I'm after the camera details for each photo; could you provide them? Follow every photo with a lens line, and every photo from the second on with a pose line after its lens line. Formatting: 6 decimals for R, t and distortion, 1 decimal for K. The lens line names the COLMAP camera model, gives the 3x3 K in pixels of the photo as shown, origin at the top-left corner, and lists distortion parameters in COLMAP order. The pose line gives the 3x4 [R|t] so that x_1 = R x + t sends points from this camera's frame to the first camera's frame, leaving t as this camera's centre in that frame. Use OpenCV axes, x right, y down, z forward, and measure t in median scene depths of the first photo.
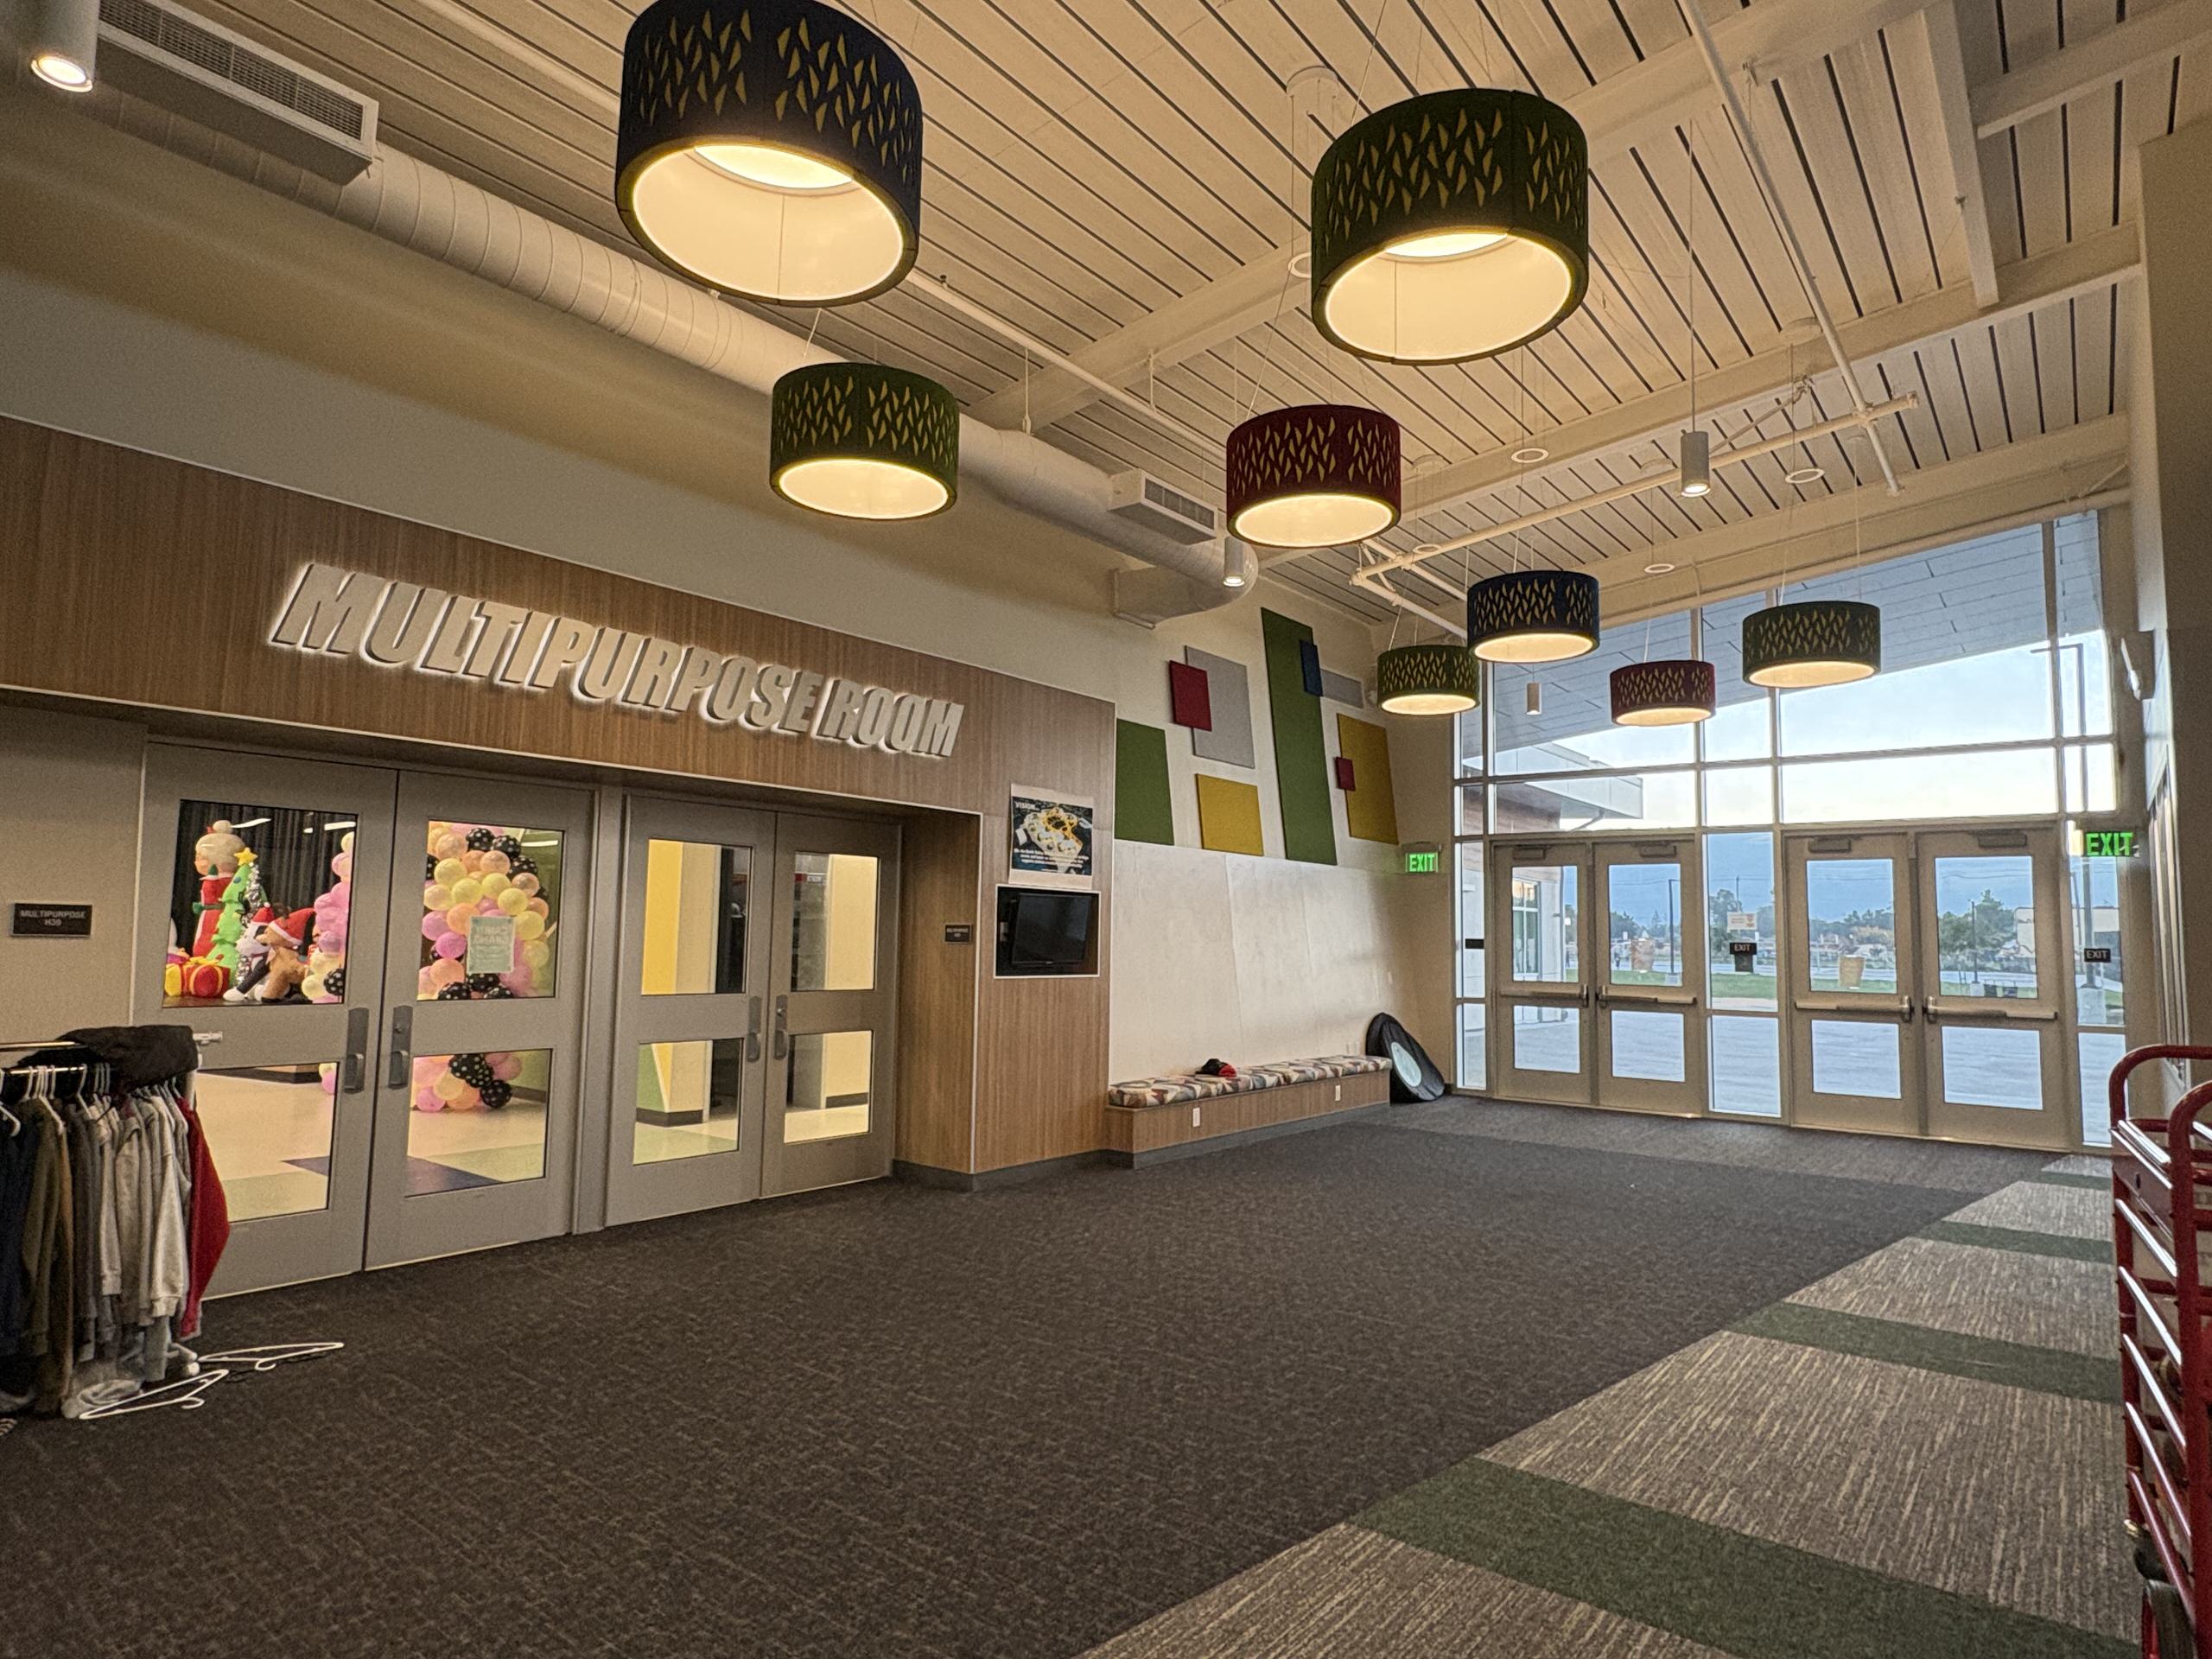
lens RADIAL K [[1249.4, 0, 1116.9], [0, 1249.4, 825.3], [0, 0, 1]] dist [-0.008829, 0.001615]
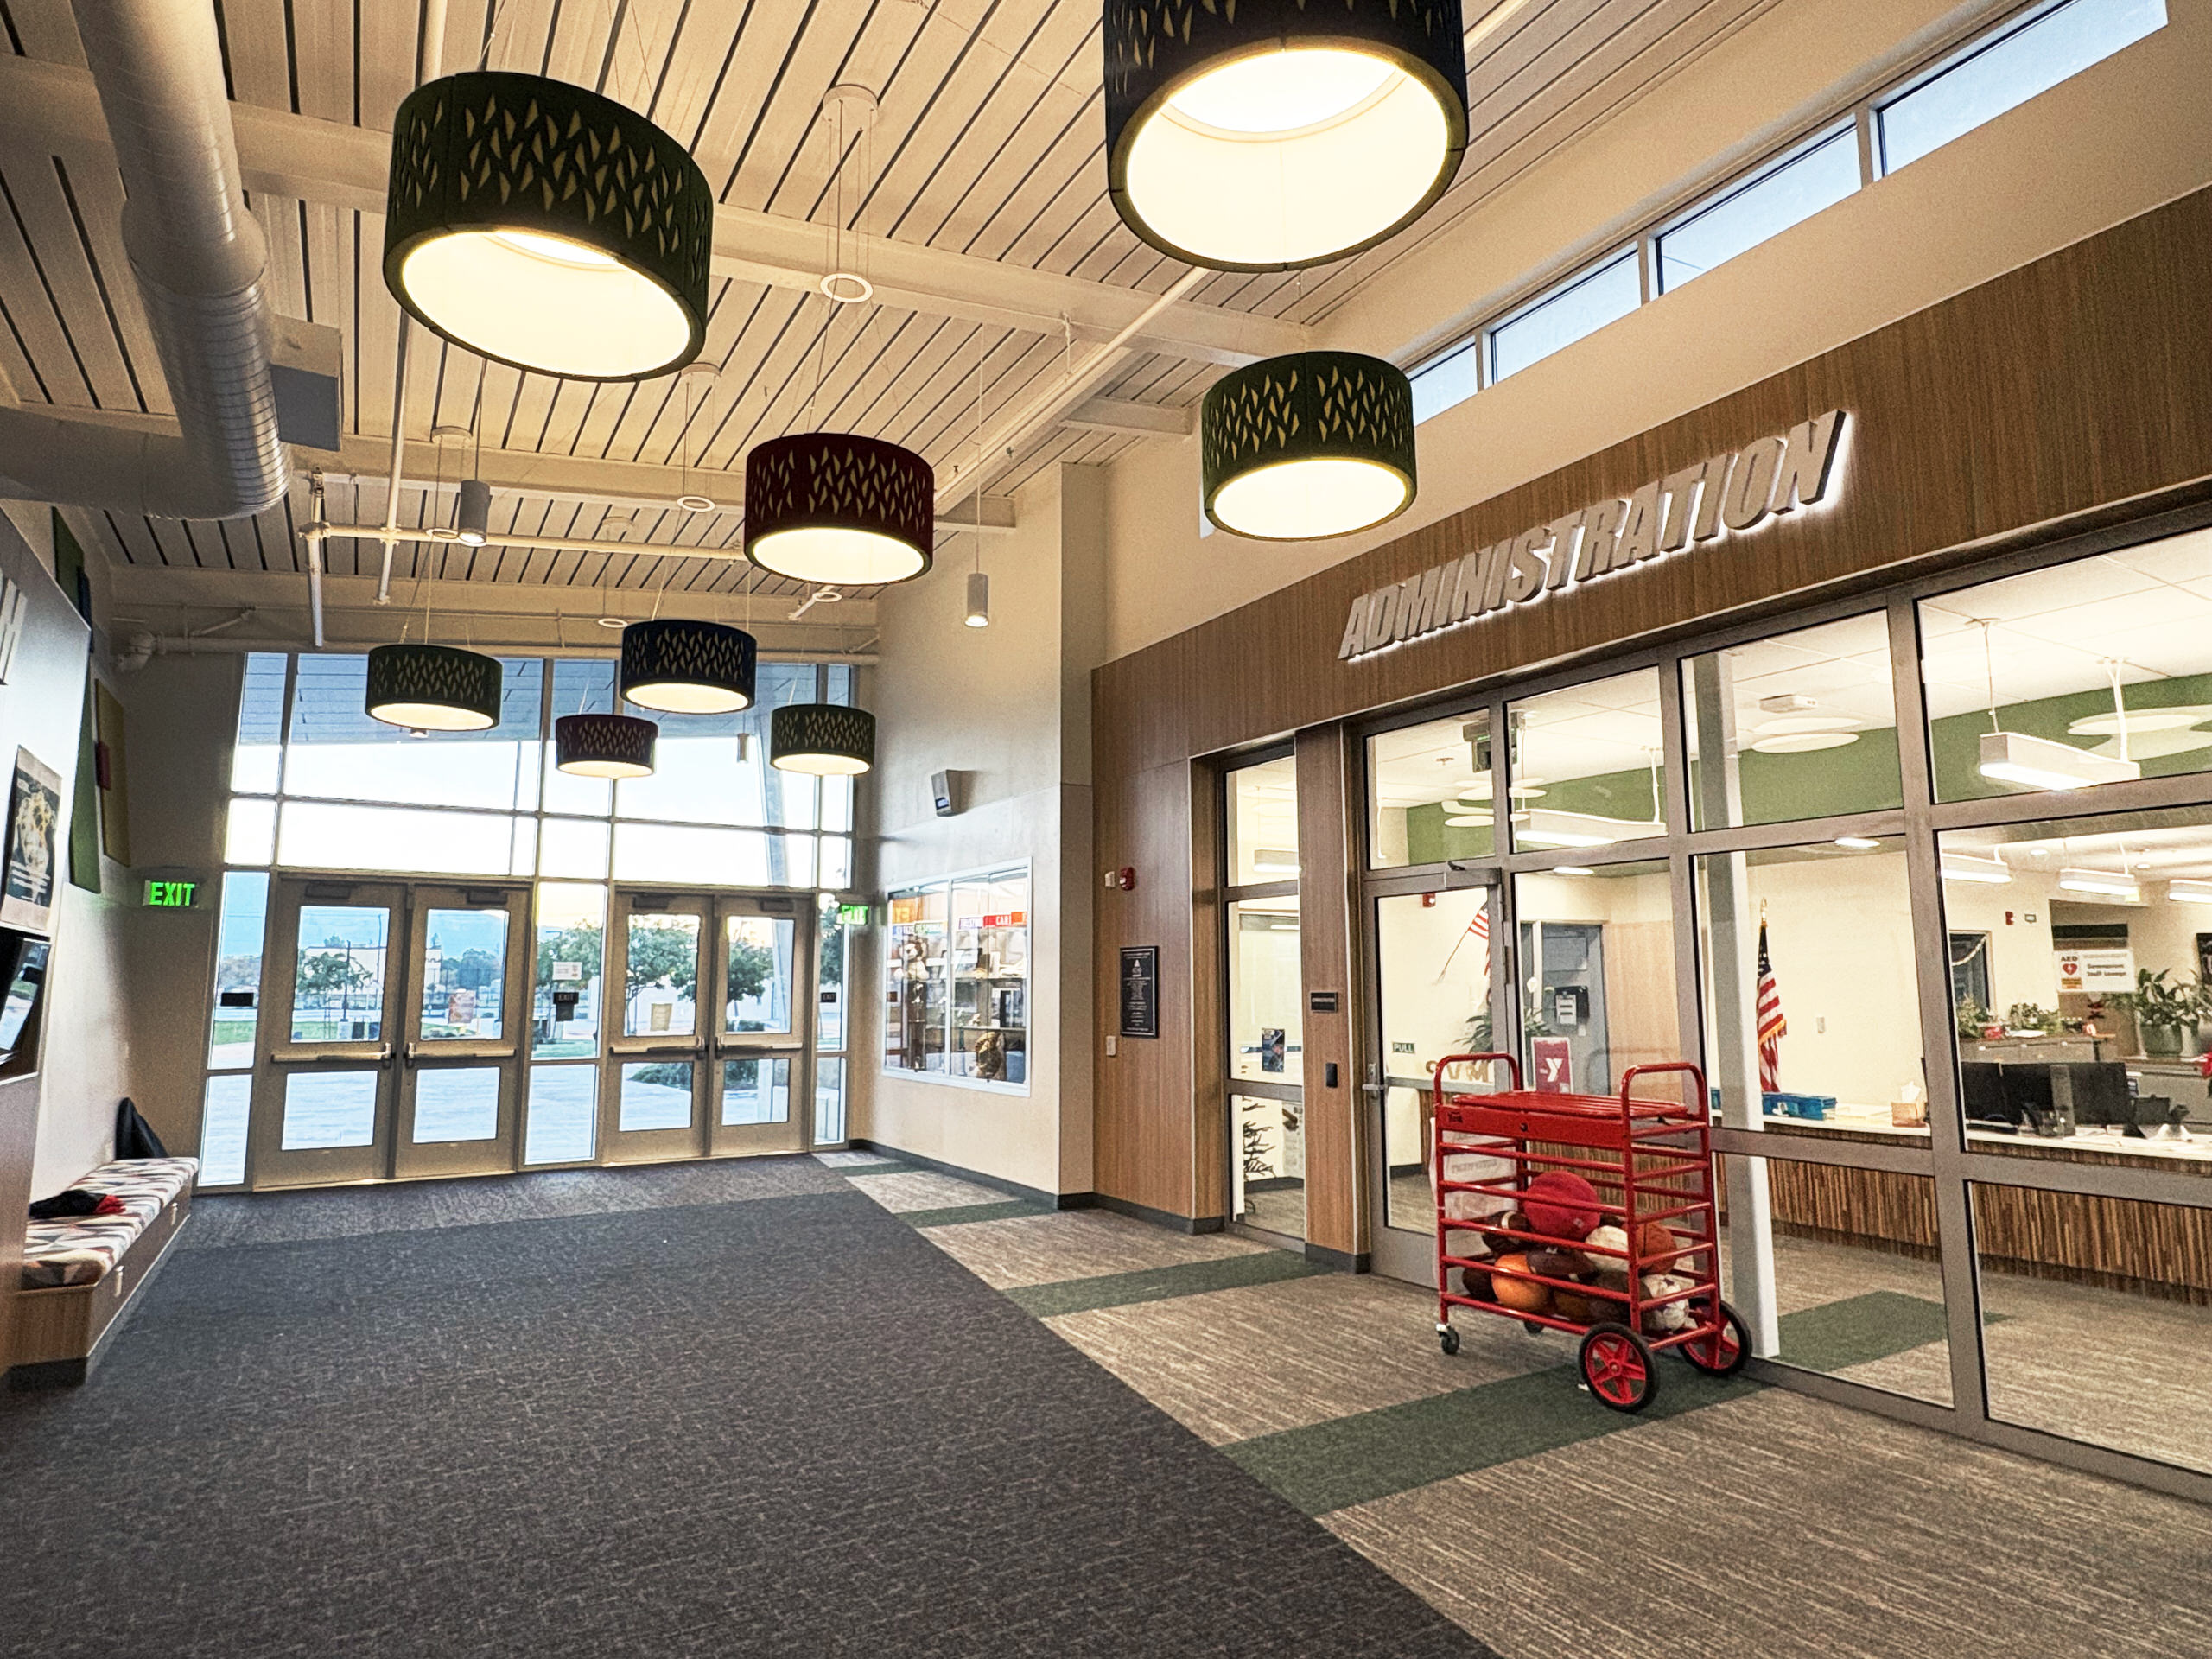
lens RADIAL K [[1249.4, 0, 1116.9], [0, 1249.4, 825.3], [0, 0, 1]] dist [-0.008829, 0.001615]
pose [[0.353625, 0.101655, 0.929847, -0.663111], [-0.071427, 0.994109, -0.081517, 0.023804], [-0.932656, -0.037590, 0.358803, 0.516310]]
